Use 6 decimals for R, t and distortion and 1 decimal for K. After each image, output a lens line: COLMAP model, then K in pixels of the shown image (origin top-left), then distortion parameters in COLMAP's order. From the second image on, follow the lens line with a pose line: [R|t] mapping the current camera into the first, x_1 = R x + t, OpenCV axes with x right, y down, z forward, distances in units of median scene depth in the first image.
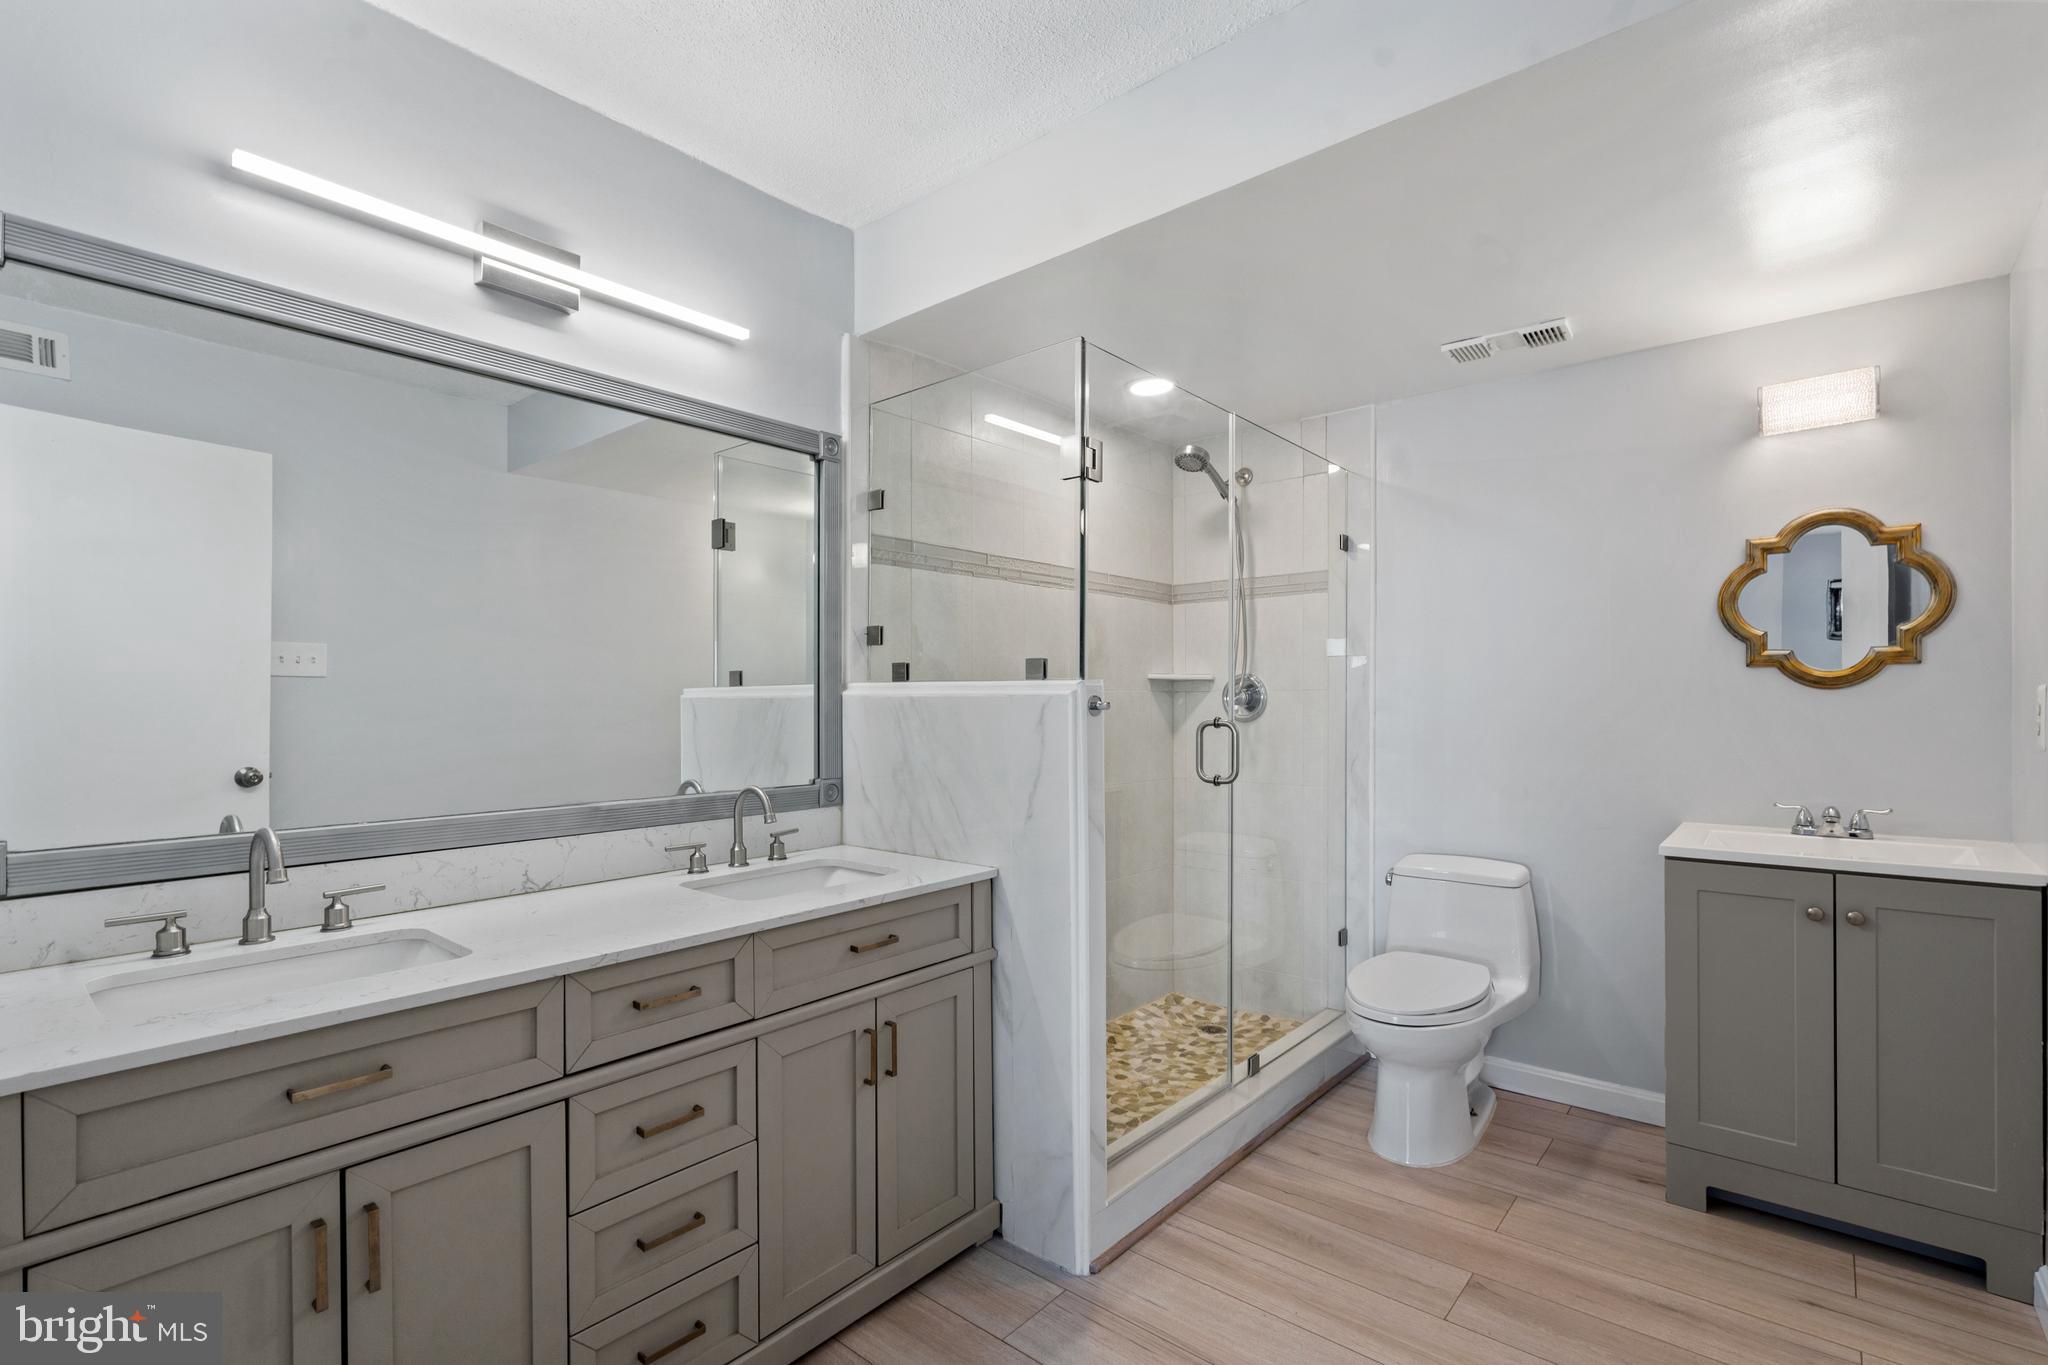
lens RADIAL K [[937.1, 0, 1030.0], [0, 937.1, 691.2], [0, 0, 1]] dist [-0.008455, 0.003842]
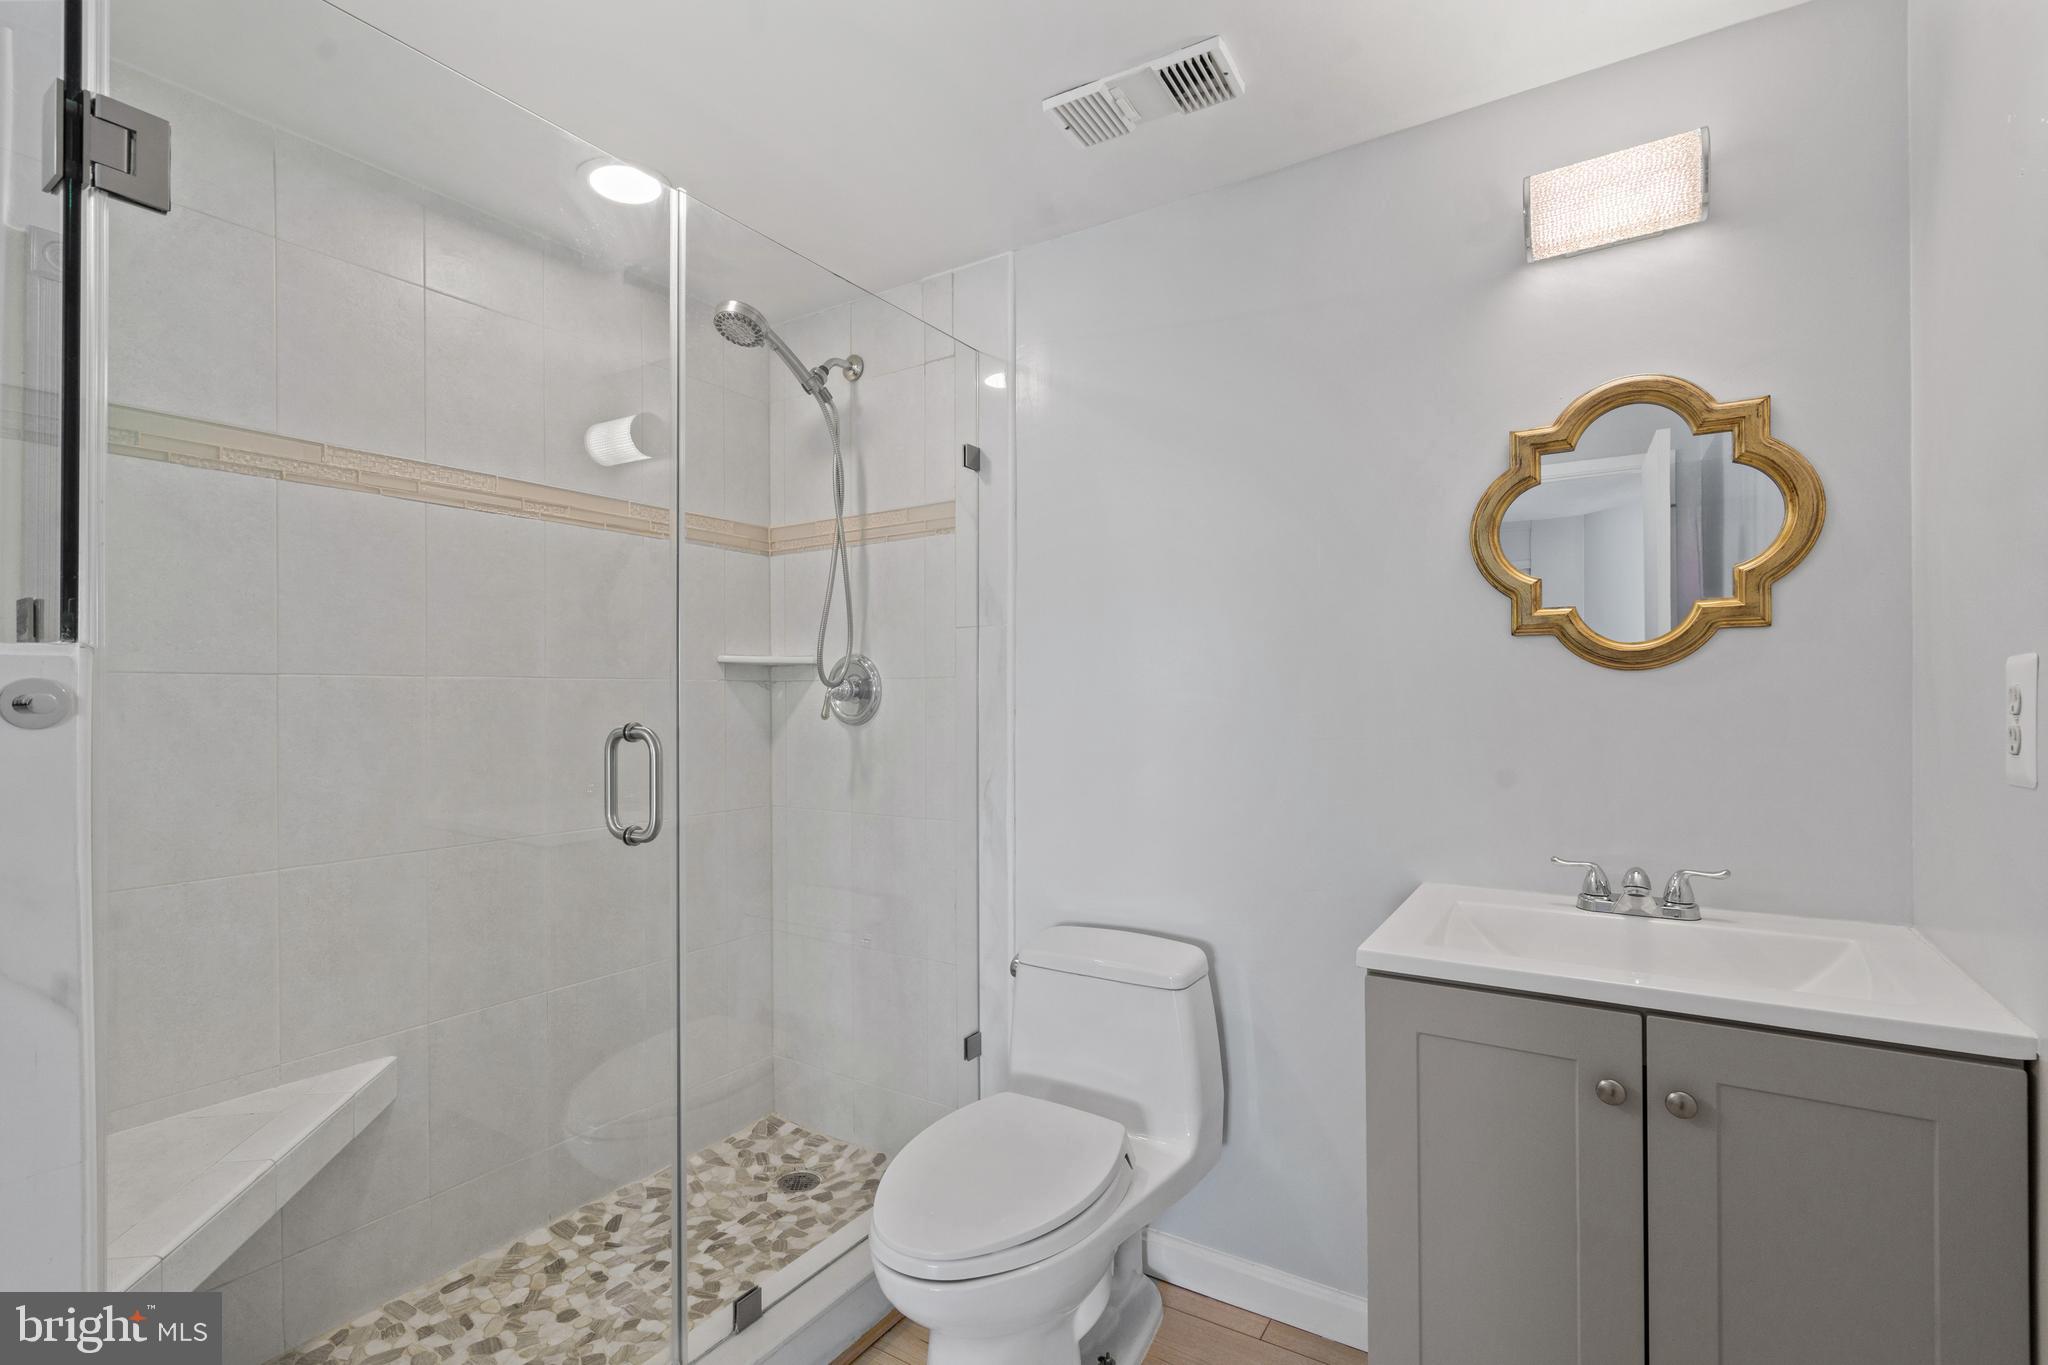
lens RADIAL K [[937.1, 0, 1015.5], [0, 937.1, 685.6], [0, 0, 1]] dist [-0.008455, 0.003842]
pose [[0.991693, -0.002247, 0.128604, 0.352157], [0.002396, 0.999997, -0.001006, 0.006821], [-0.128601, 0.001306, 0.991696, 0.415790]]
